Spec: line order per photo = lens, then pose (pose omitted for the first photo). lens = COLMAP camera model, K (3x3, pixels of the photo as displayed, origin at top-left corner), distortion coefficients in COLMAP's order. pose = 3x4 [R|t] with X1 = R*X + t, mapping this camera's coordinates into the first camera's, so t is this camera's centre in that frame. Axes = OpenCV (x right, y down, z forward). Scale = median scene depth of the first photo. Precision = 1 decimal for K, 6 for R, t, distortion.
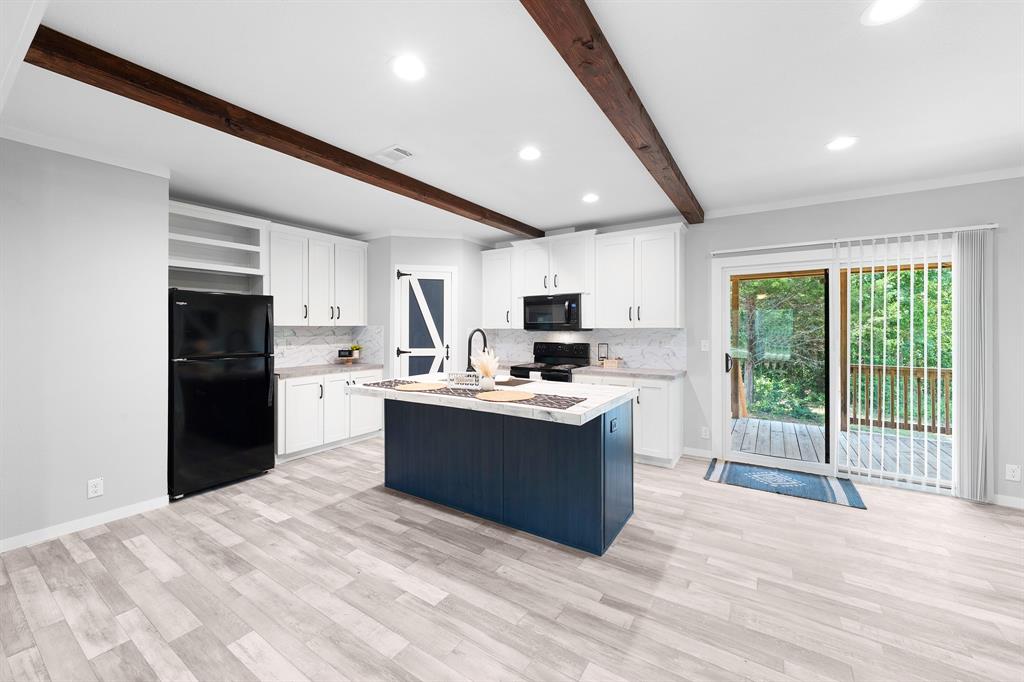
lens RADIAL K [[390.4, 0, 515.1], [0, 390.4, 328.3], [0, 0, 1]] dist [0.001092, 0.000298]
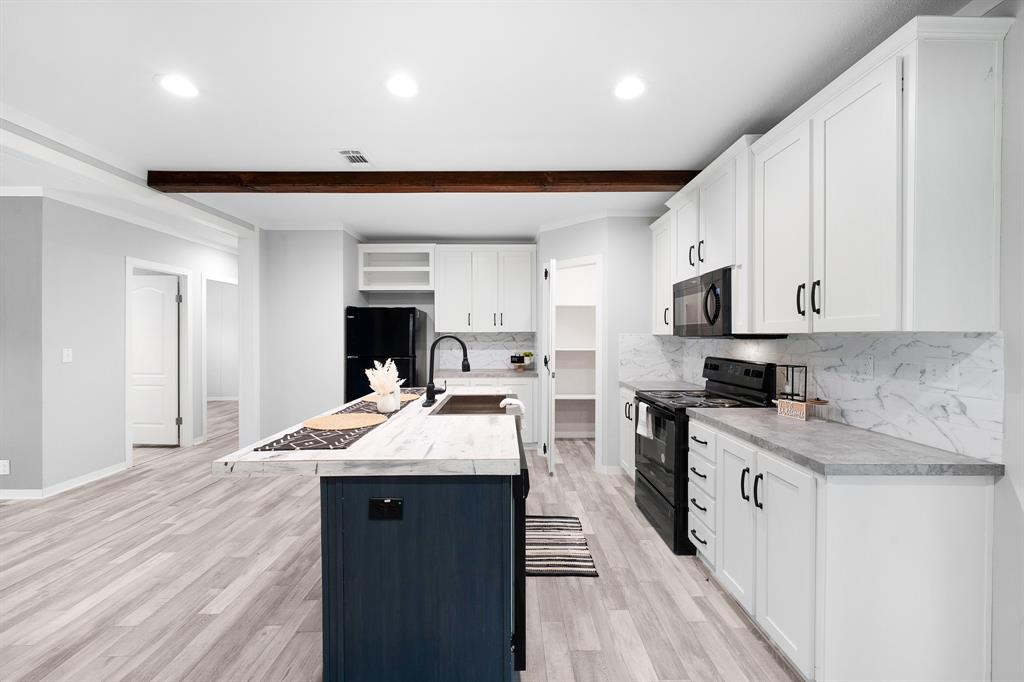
lens RADIAL K [[403.8, 0, 516.0], [0, 403.8, 337.6], [0, 0, 1]] dist [0.009440, 0.000052]
pose [[0.562080, 0.004665, -0.827070, 0.483006], [0.002064, 0.999973, 0.007043, 0.001123], [0.827081, -0.005666, 0.562055, 0.478110]]
